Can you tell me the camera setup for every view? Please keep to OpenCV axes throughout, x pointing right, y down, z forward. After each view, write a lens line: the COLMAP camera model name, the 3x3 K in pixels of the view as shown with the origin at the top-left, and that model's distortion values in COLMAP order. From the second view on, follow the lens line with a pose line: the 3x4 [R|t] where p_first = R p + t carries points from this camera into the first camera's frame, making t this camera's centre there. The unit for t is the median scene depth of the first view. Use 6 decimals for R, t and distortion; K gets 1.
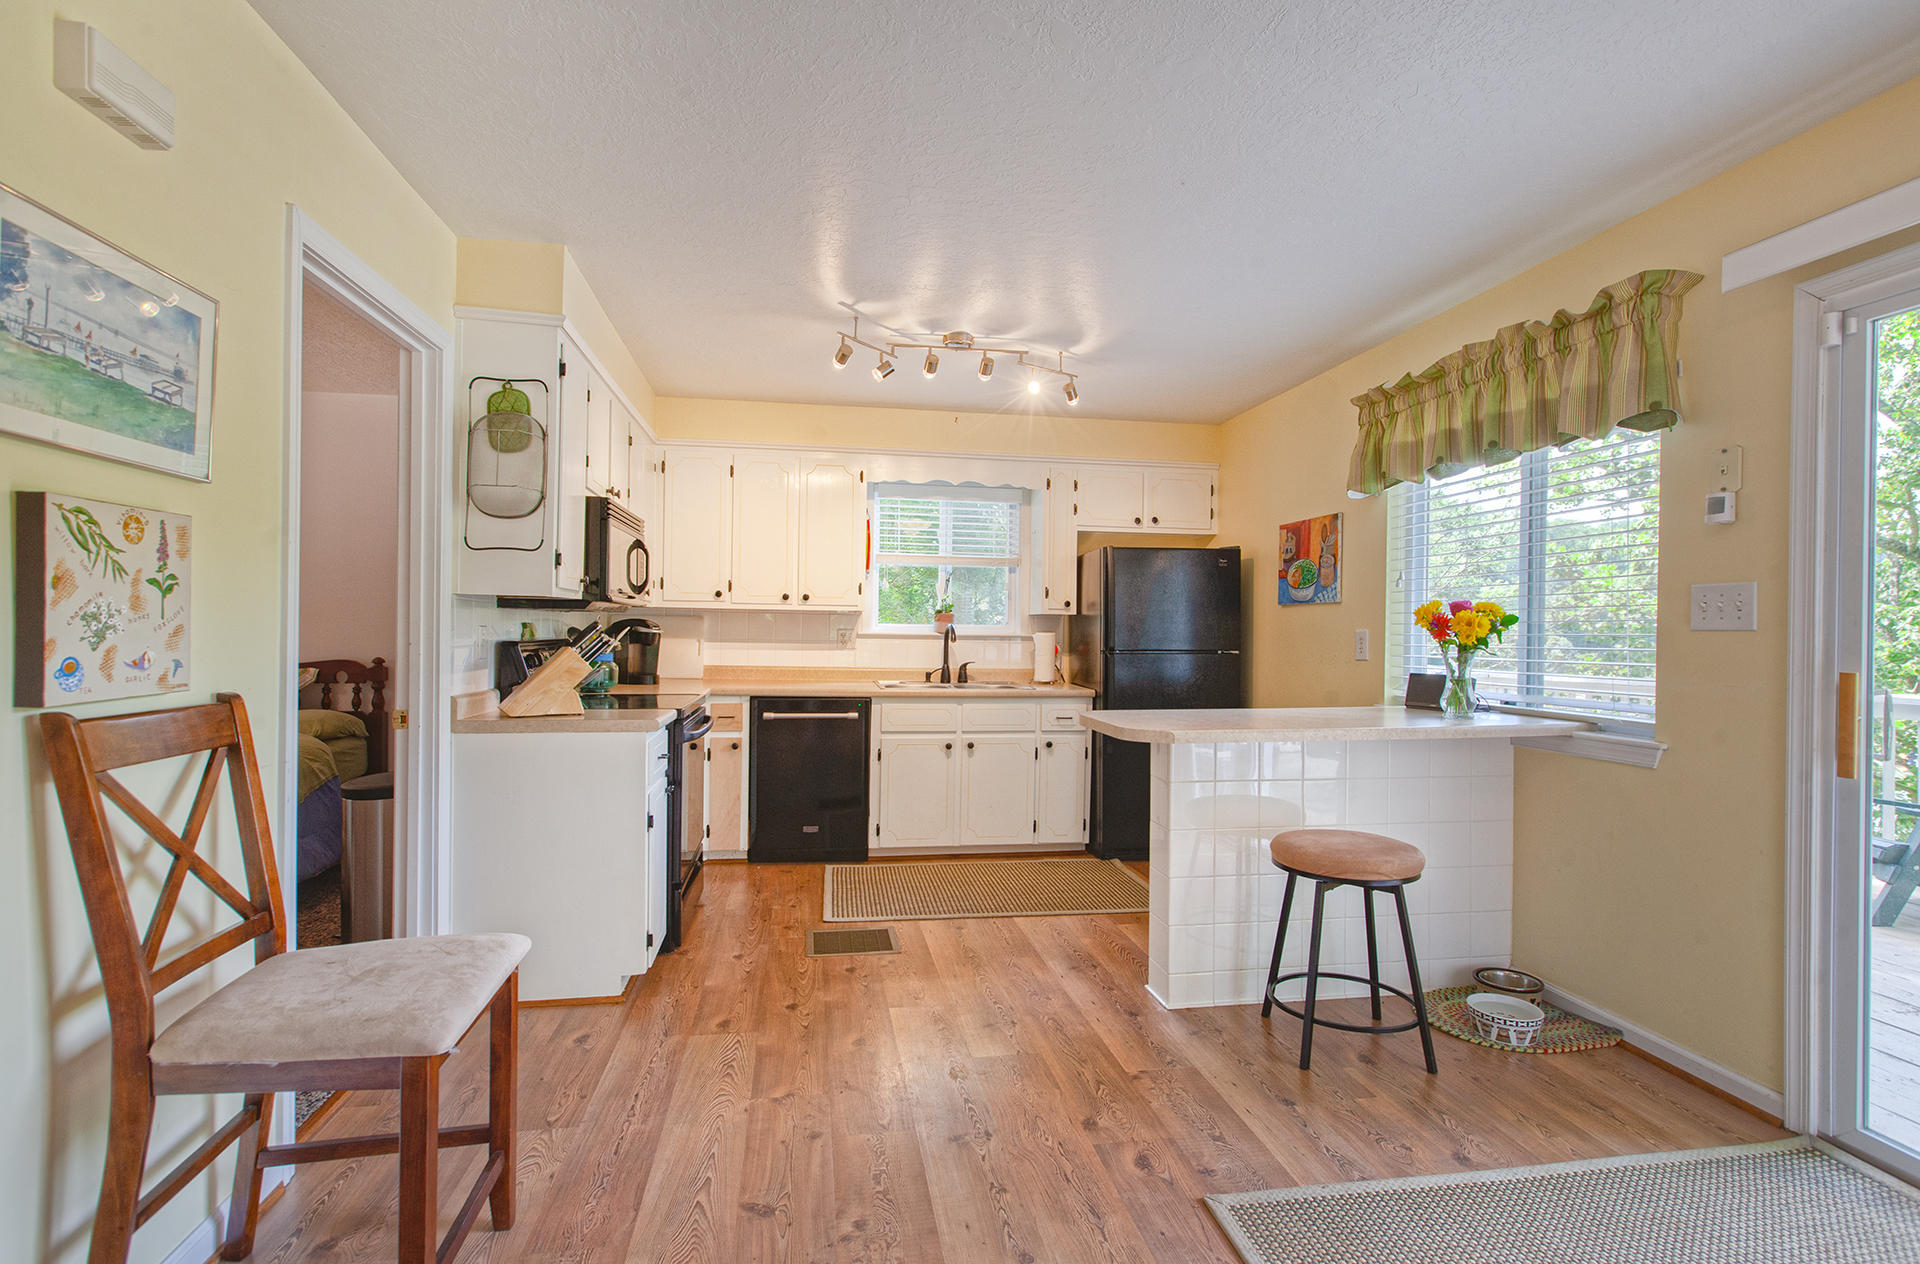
lens RADIAL K [[908.7, 0, 960.0], [0, 908.7, 632.0], [0, 0, 1]] dist [0.020393, -0.000018]
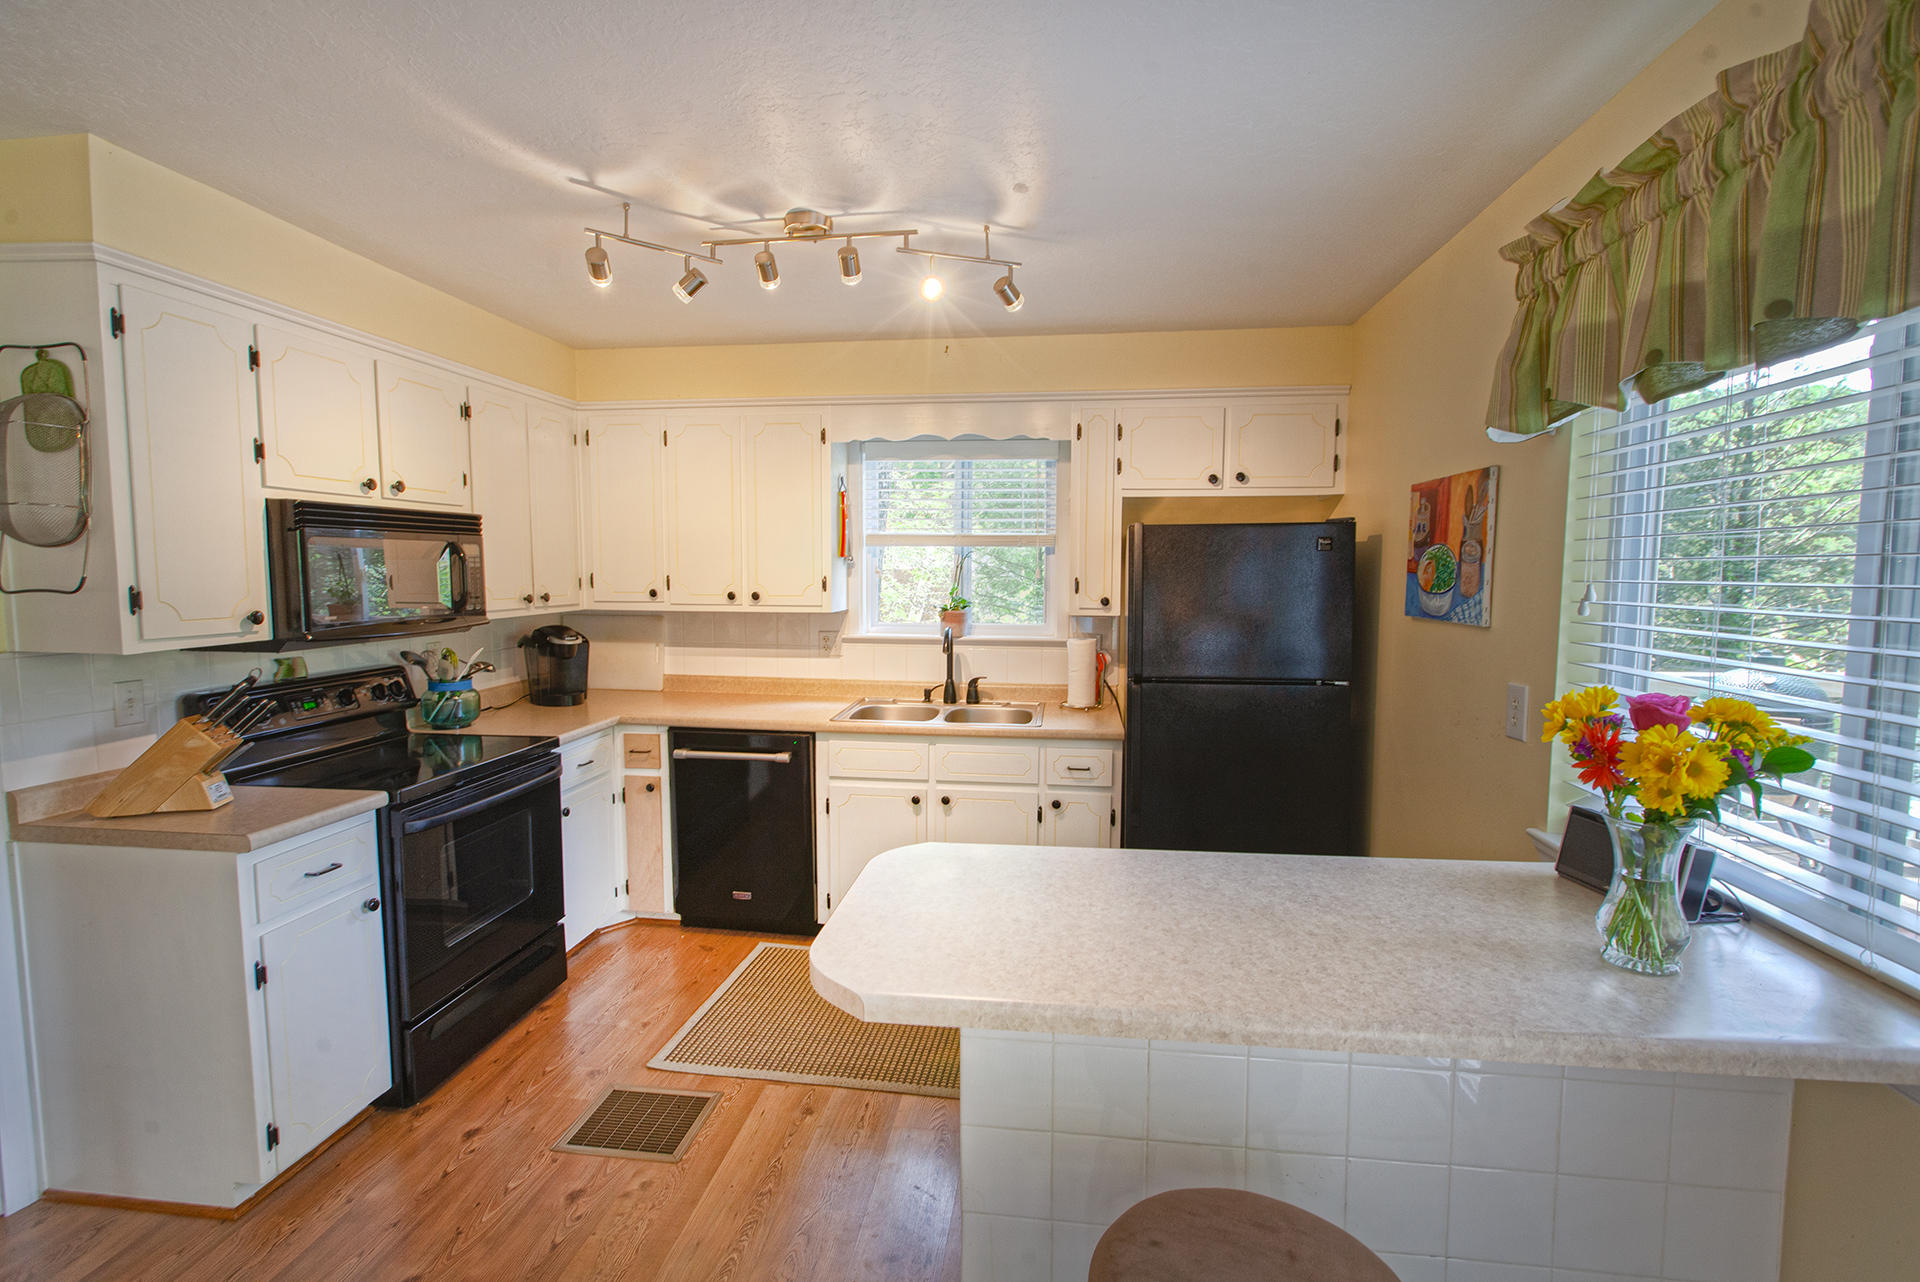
lens RADIAL K [[882.3, 0, 960.0], [0, 882.3, 641.0], [0, 0, 1]] dist [0.011031, -0.001377]
pose [[0.955453, 0.015893, -0.294716, 0.252000], [0.008335, 0.996698, 0.080770, -0.067104], [0.295027, -0.079628, 0.952165, 0.361266]]
